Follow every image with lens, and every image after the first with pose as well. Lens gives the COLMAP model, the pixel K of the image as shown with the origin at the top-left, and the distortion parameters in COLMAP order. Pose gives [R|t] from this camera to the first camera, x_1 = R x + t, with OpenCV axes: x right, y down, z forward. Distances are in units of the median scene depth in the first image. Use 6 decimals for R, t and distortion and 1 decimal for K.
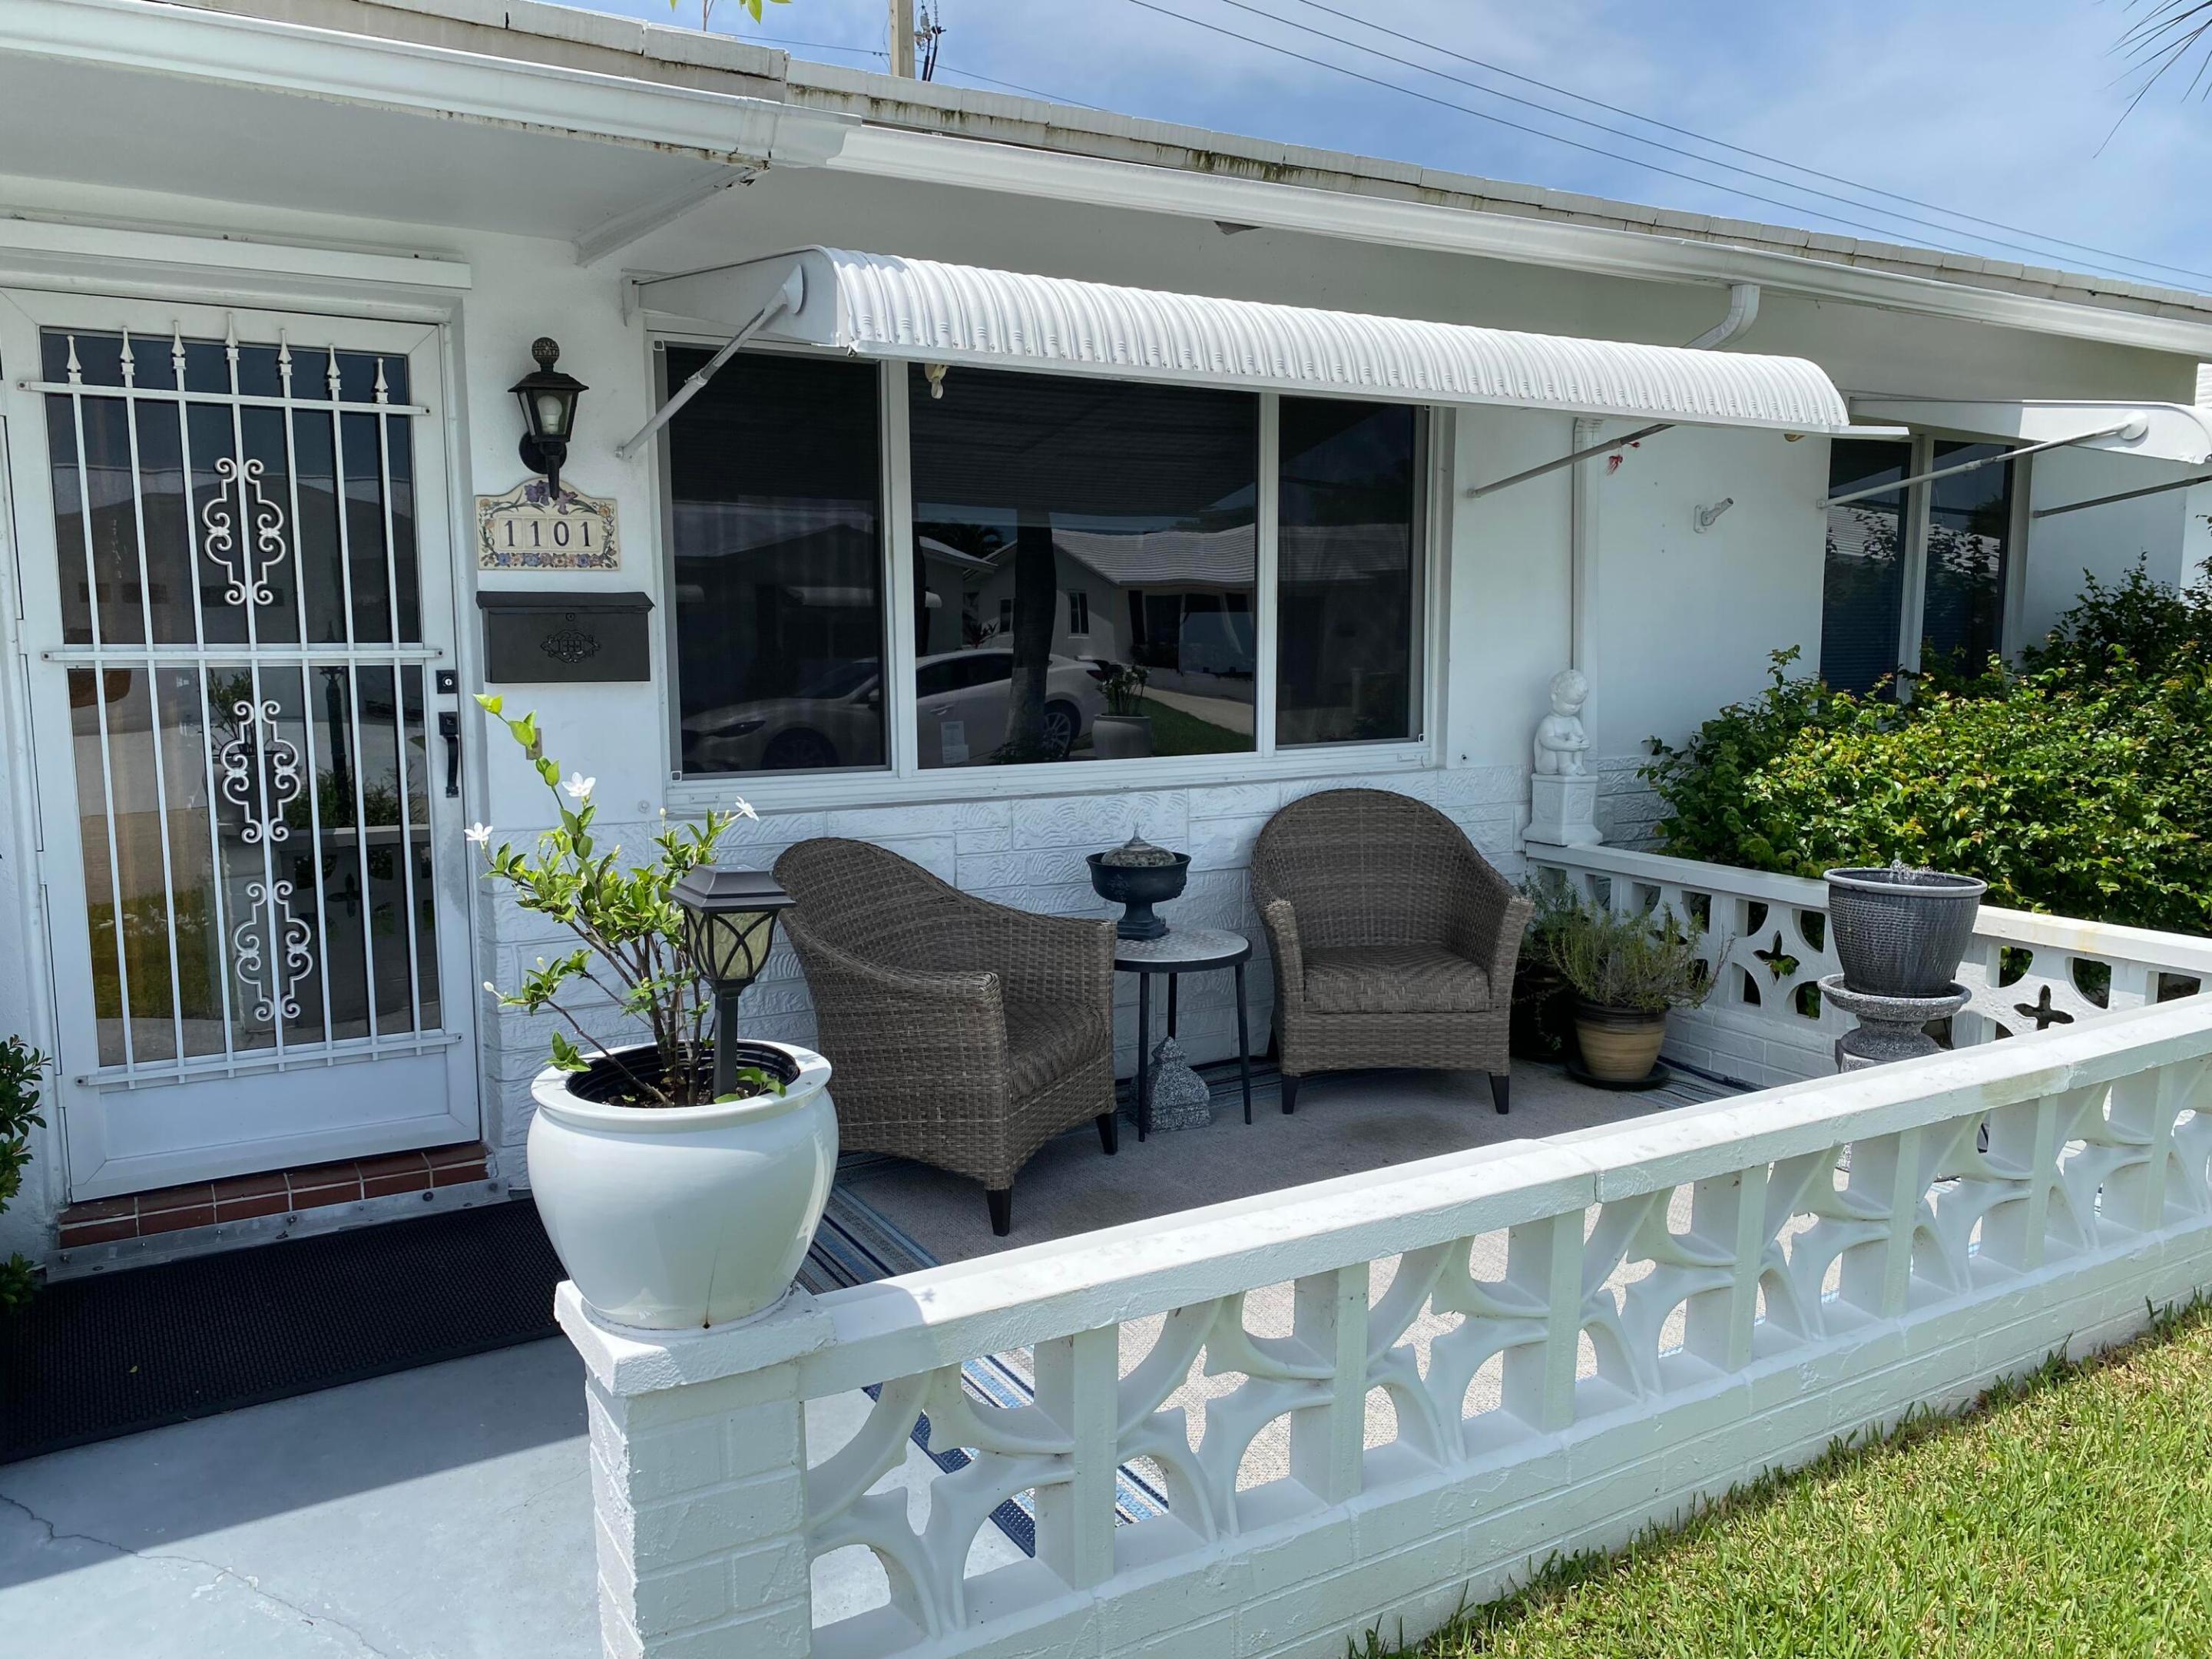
lens RADIAL K [[1676.8, 0, 1110.8], [0, 1676.8, 827.6], [0, 0, 1]] dist [0.061343, -0.066727]
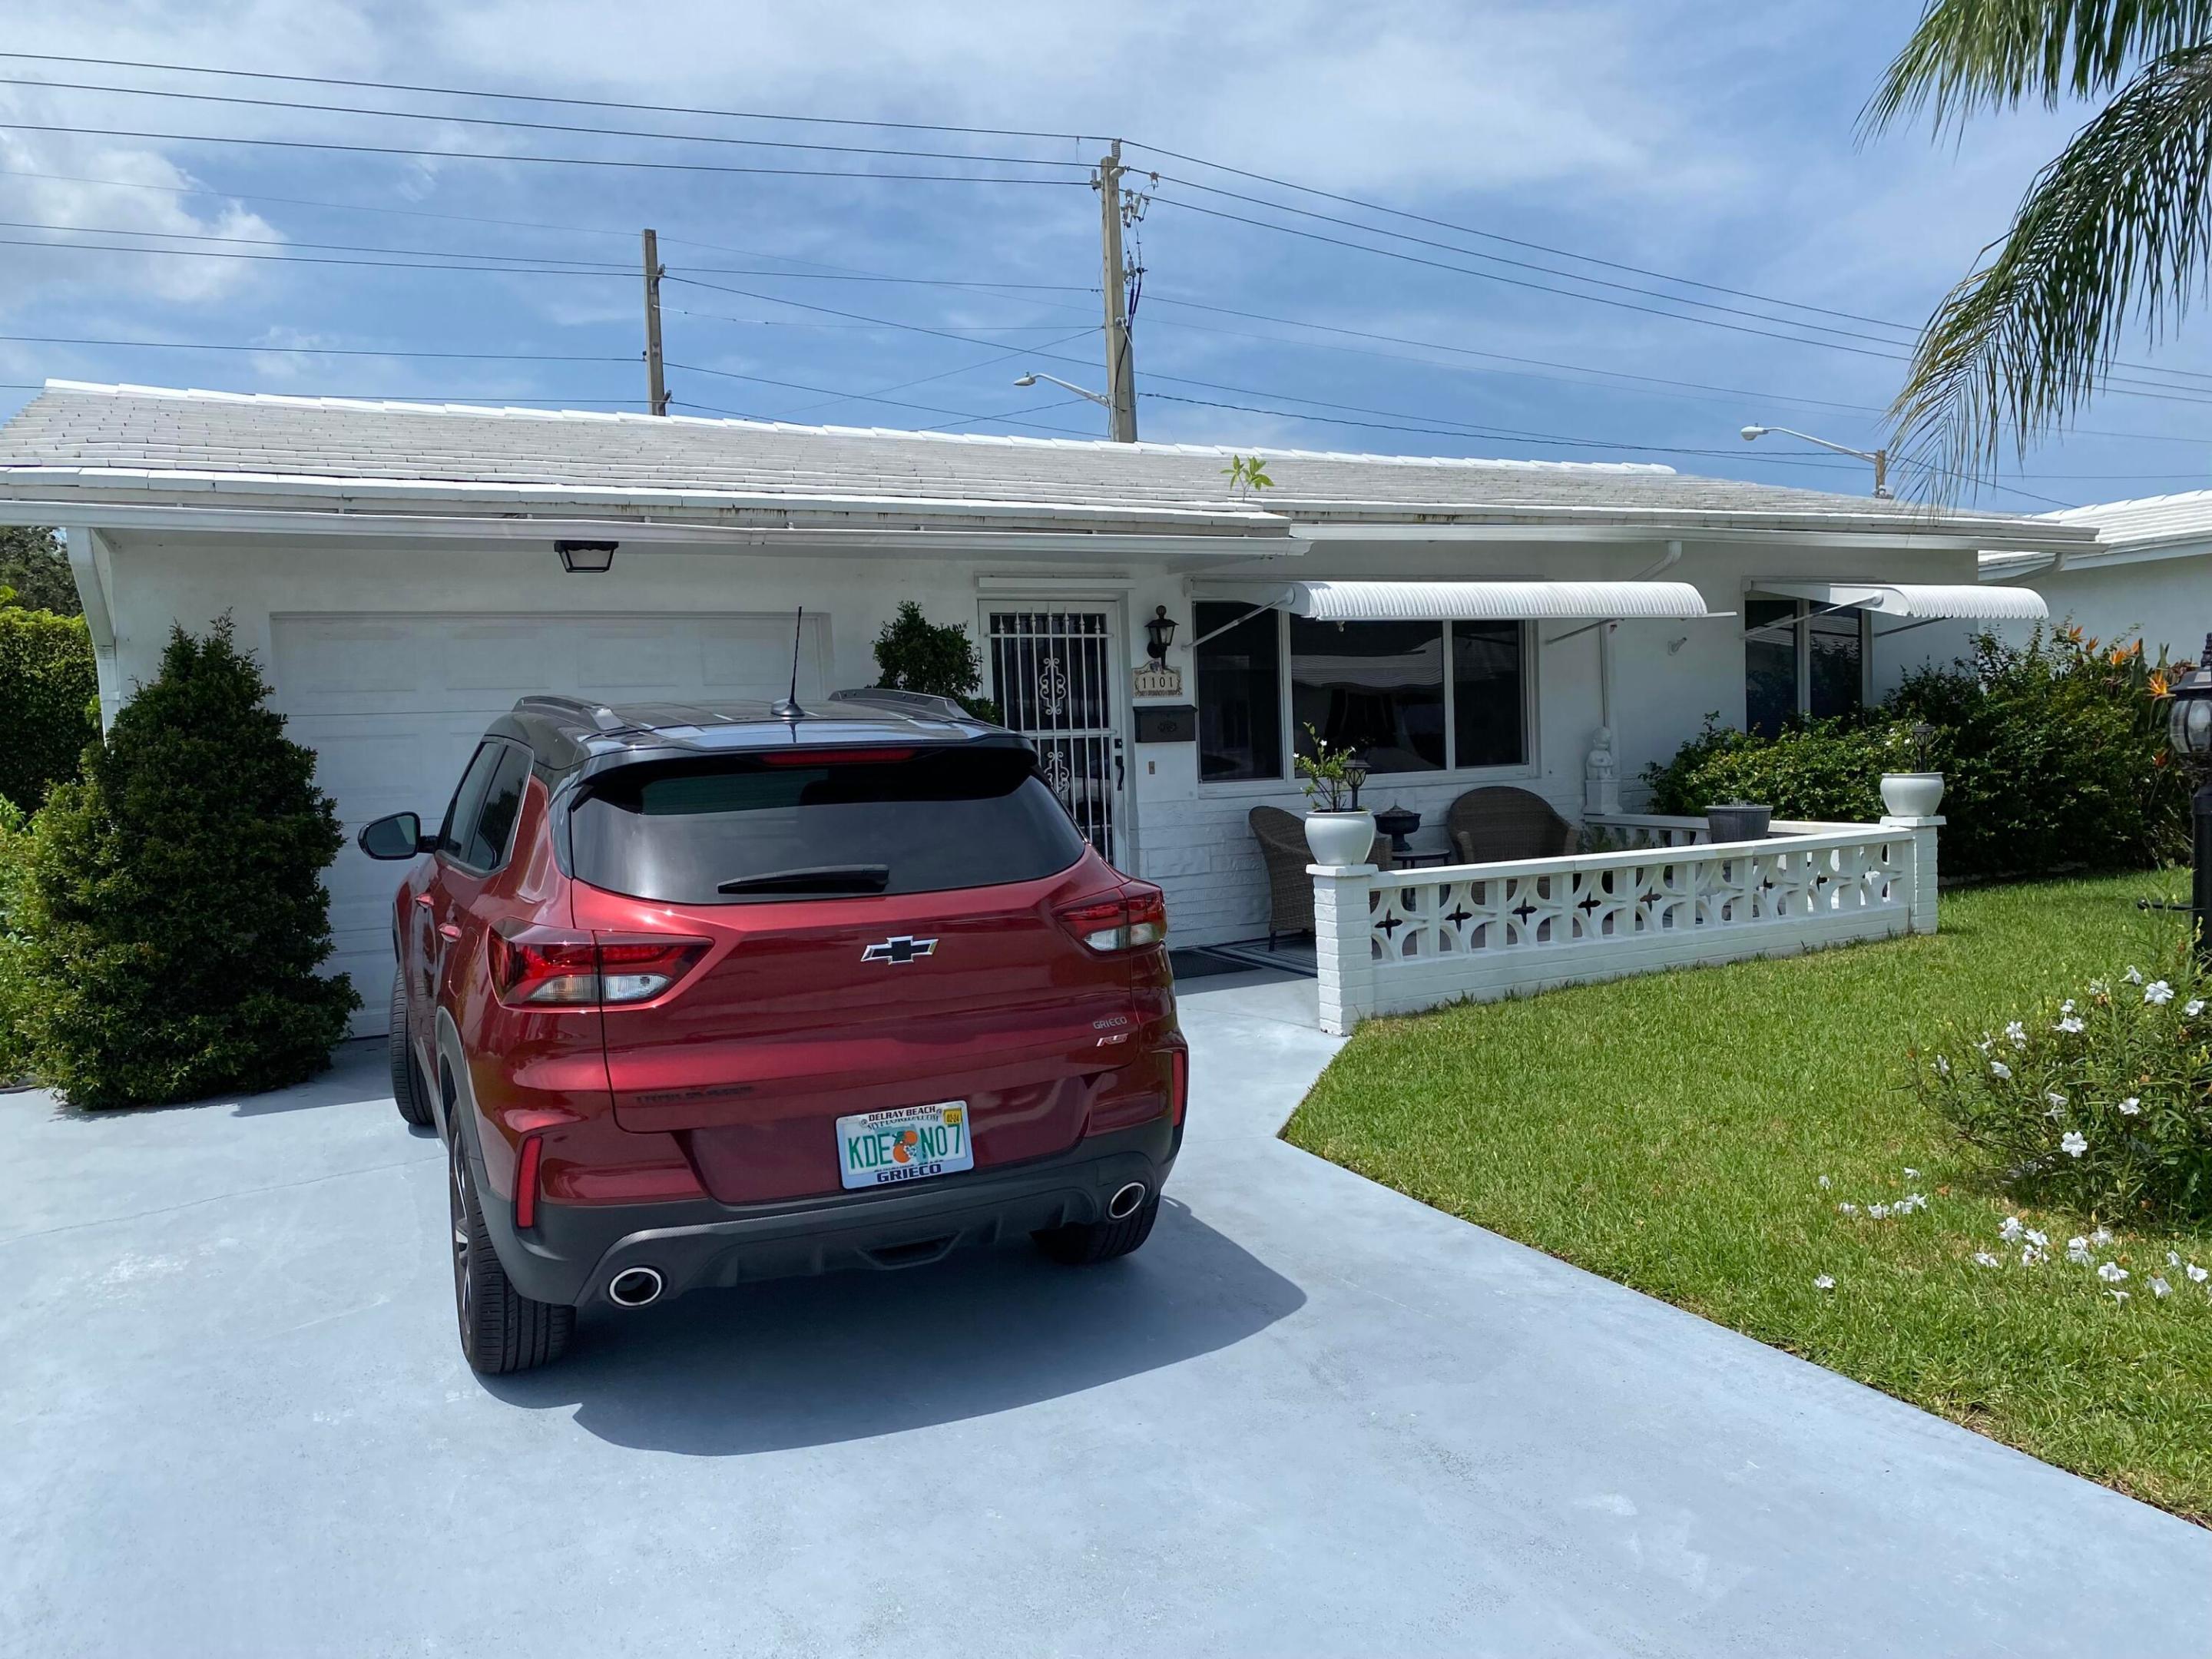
lens RADIAL K [[1676.8, 0, 1112.8], [0, 1676.8, 829.5], [0, 0, 1]] dist [0.061343, -0.066727]
pose [[0.996516, -0.030591, -0.077592, -0.206098], [0.025615, 0.997600, -0.064327, 0.187818], [0.079373, 0.062116, 0.994908, -1.364340]]
